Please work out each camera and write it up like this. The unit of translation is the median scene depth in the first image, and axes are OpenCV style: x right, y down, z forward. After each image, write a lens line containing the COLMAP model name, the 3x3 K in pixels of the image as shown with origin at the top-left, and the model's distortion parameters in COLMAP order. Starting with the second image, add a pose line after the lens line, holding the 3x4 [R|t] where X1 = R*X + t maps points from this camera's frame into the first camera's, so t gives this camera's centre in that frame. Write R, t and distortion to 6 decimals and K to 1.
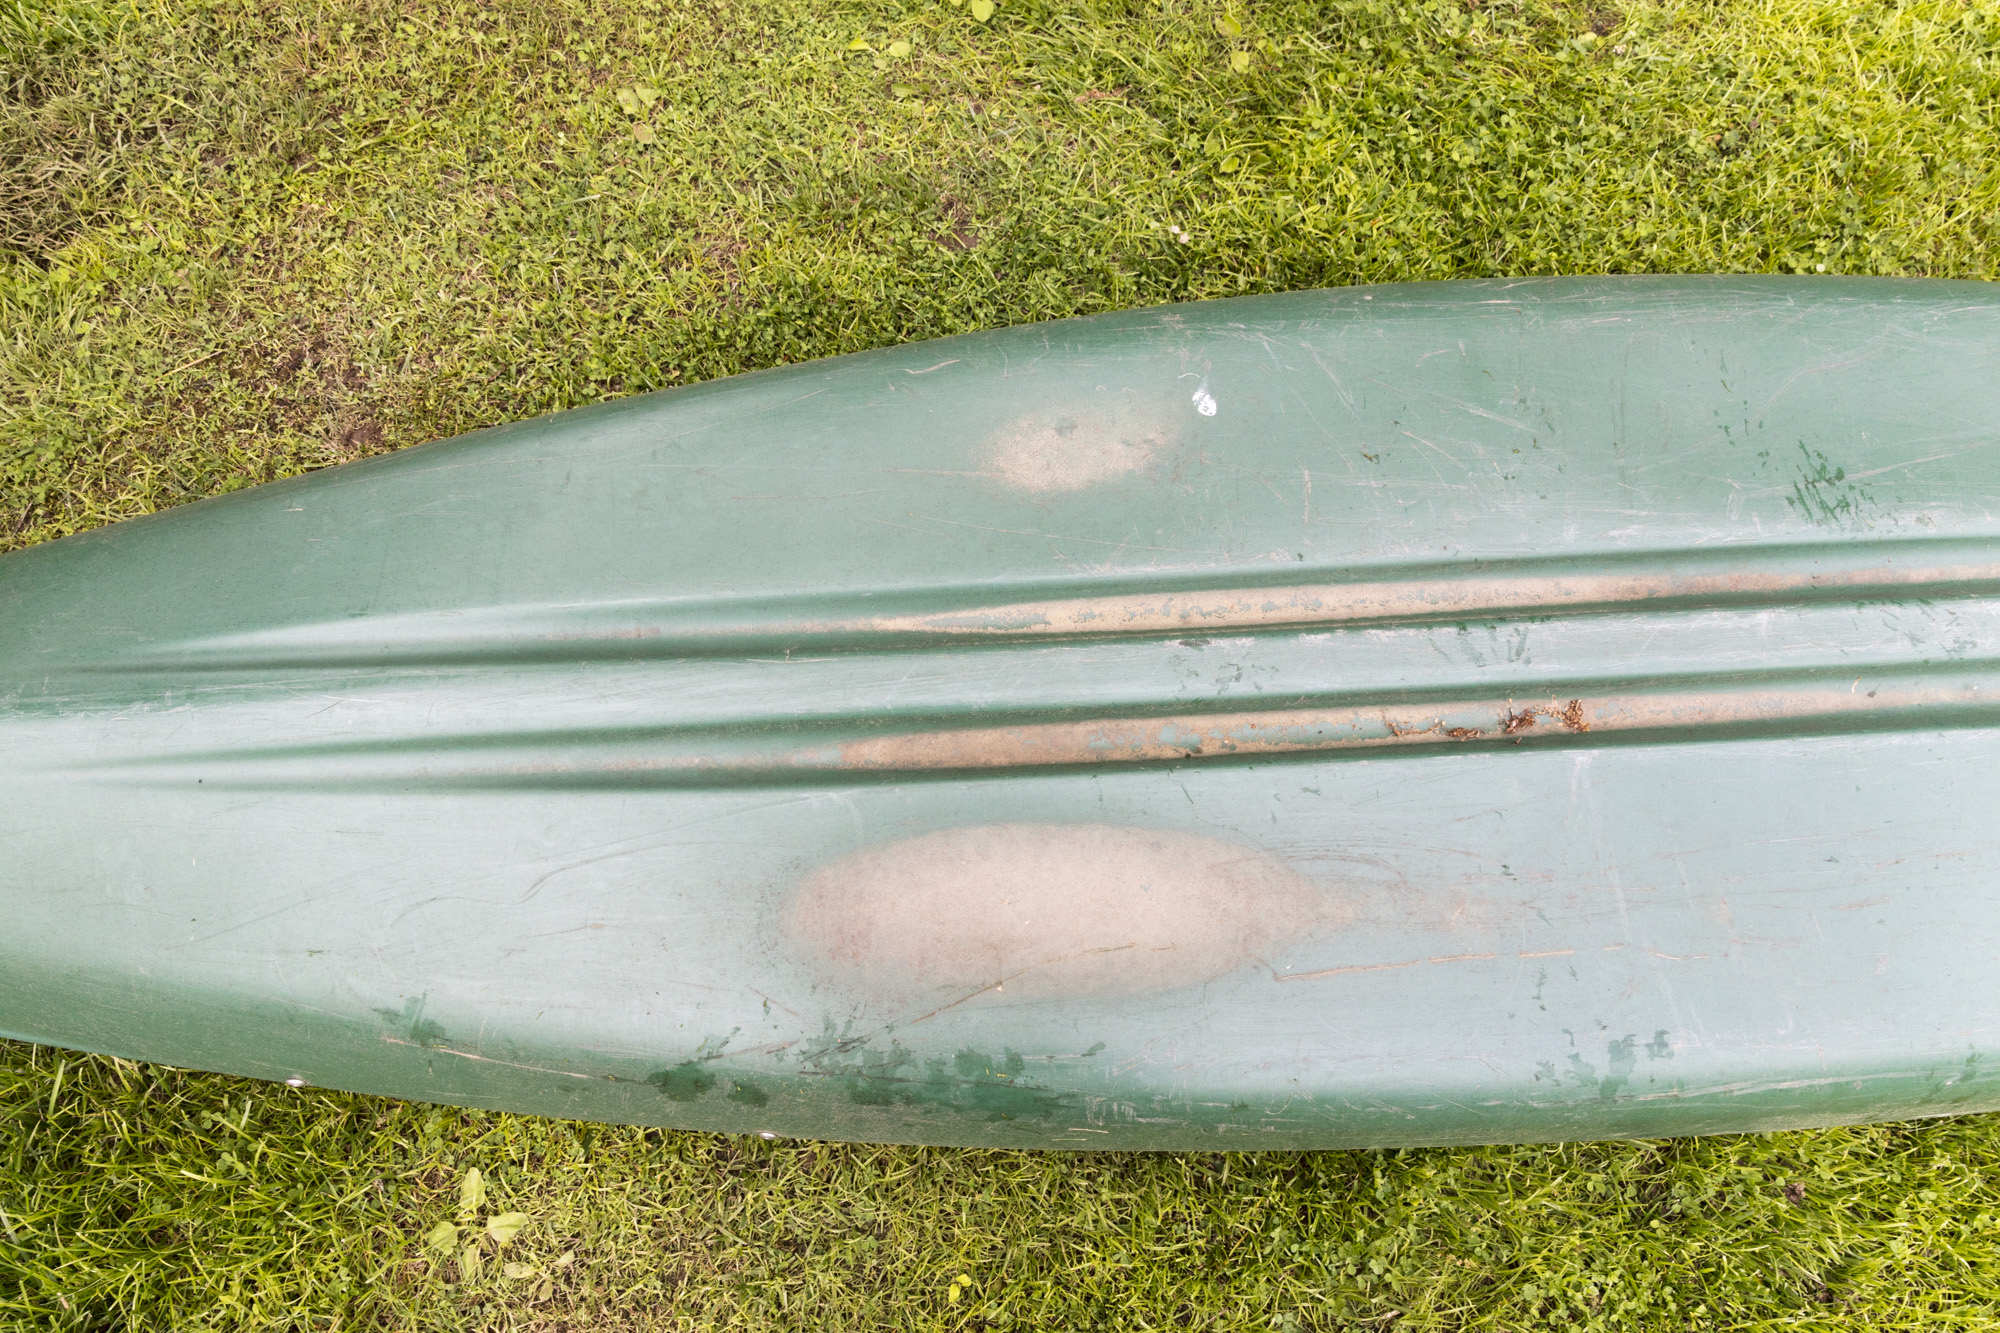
lens RADIAL K [[1298.5, 0, 1011.7], [0, 1298.5, 656.5], [0, 0, 1]] dist [0.001397, 0.001712]
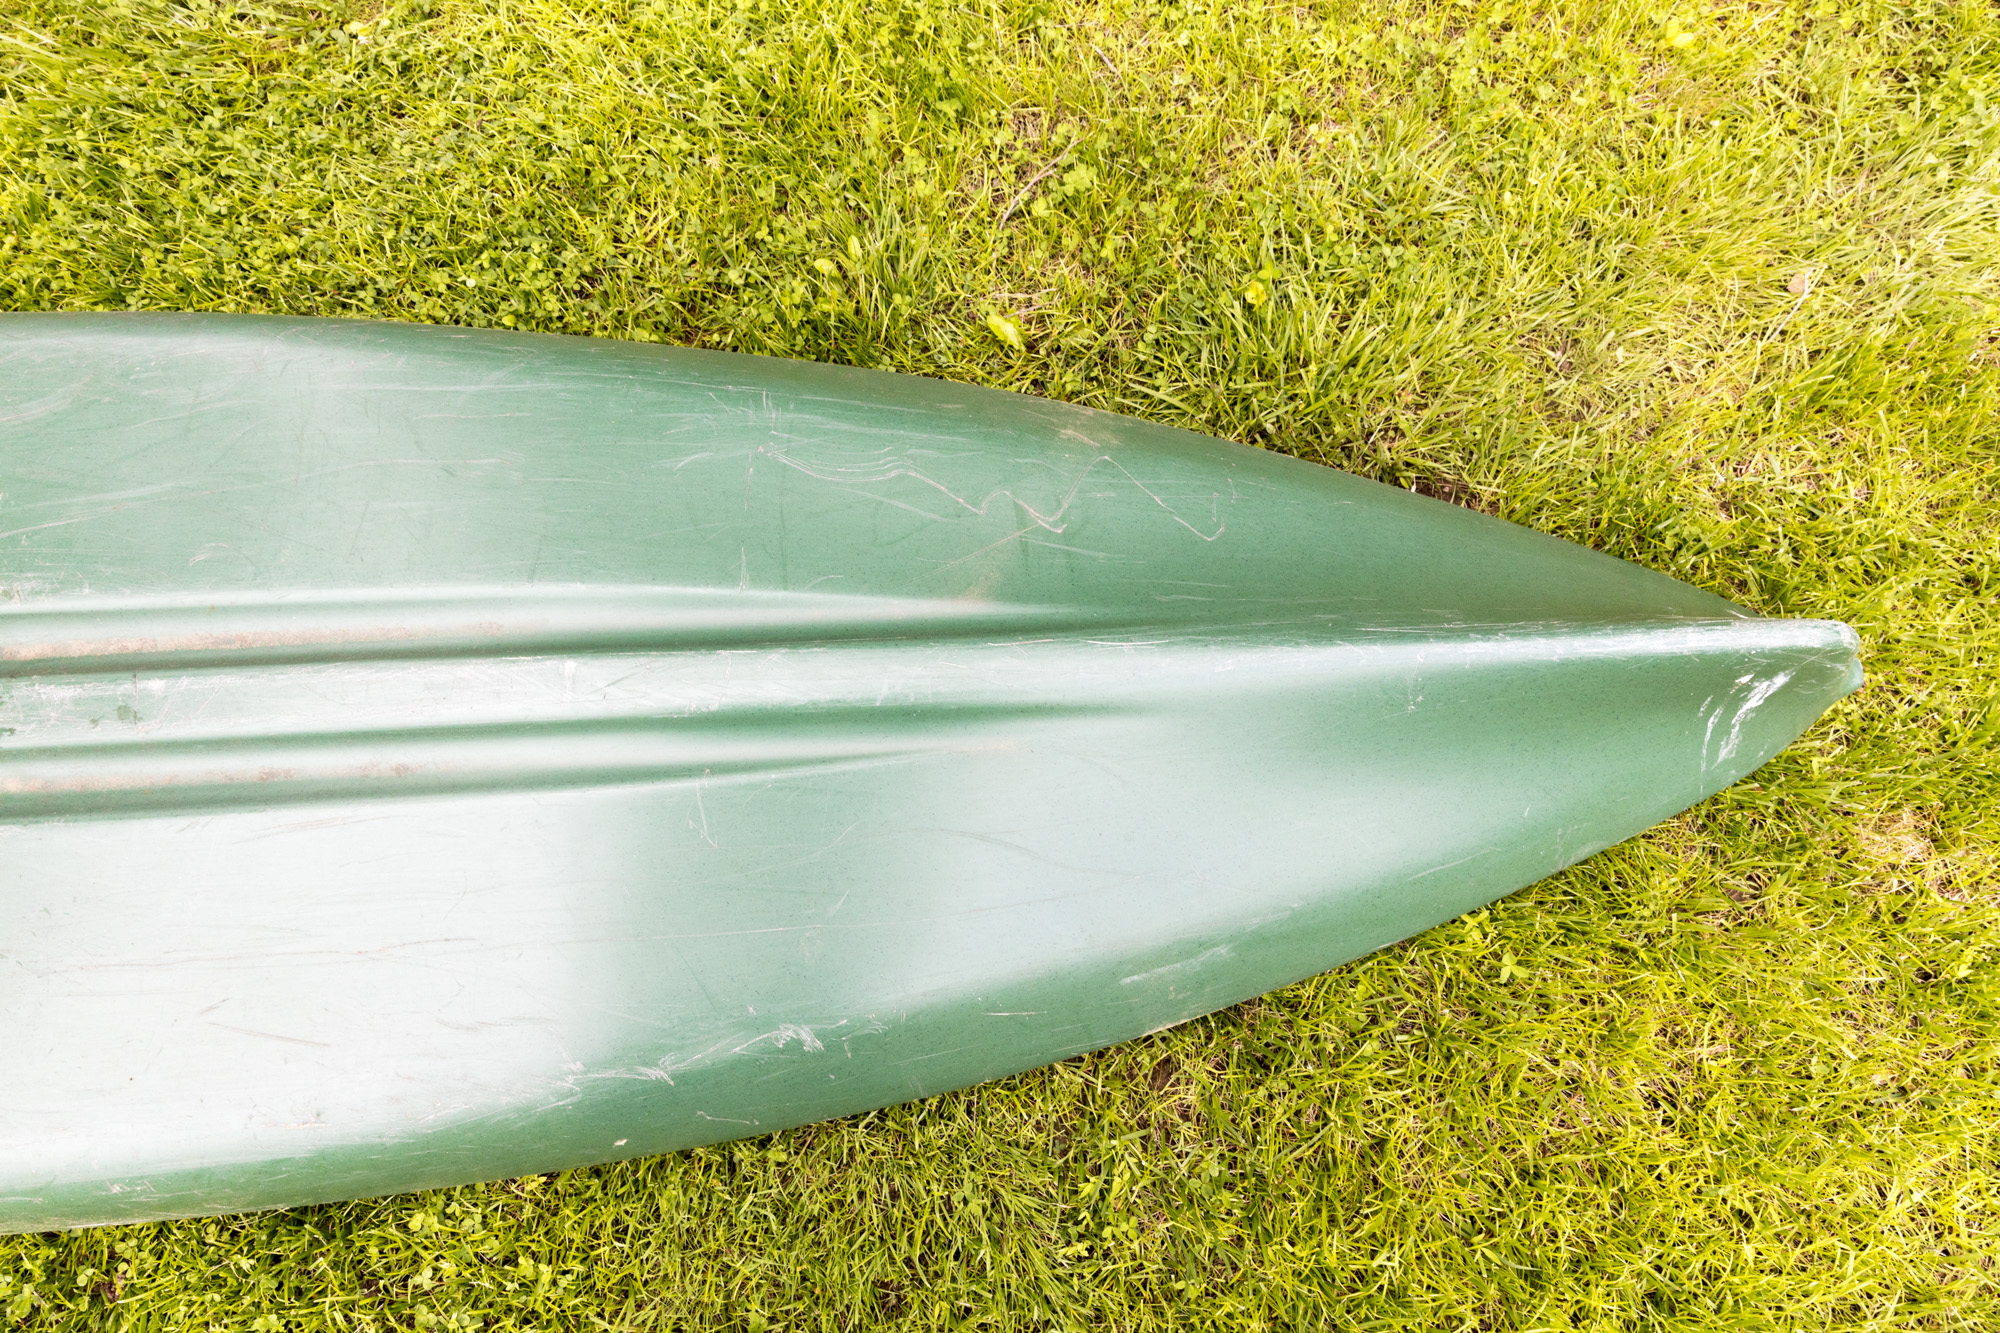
lens RADIAL K [[1298.5, 0, 993.1], [0, 1298.5, 650.8], [0, 0, 1]] dist [0.001397, 0.001712]
pose [[0.999729, -0.003817, -0.022943, 1.320953], [0.004674, 0.999288, 0.037427, -0.089168], [0.022784, -0.037524, 0.999036, 0.090845]]
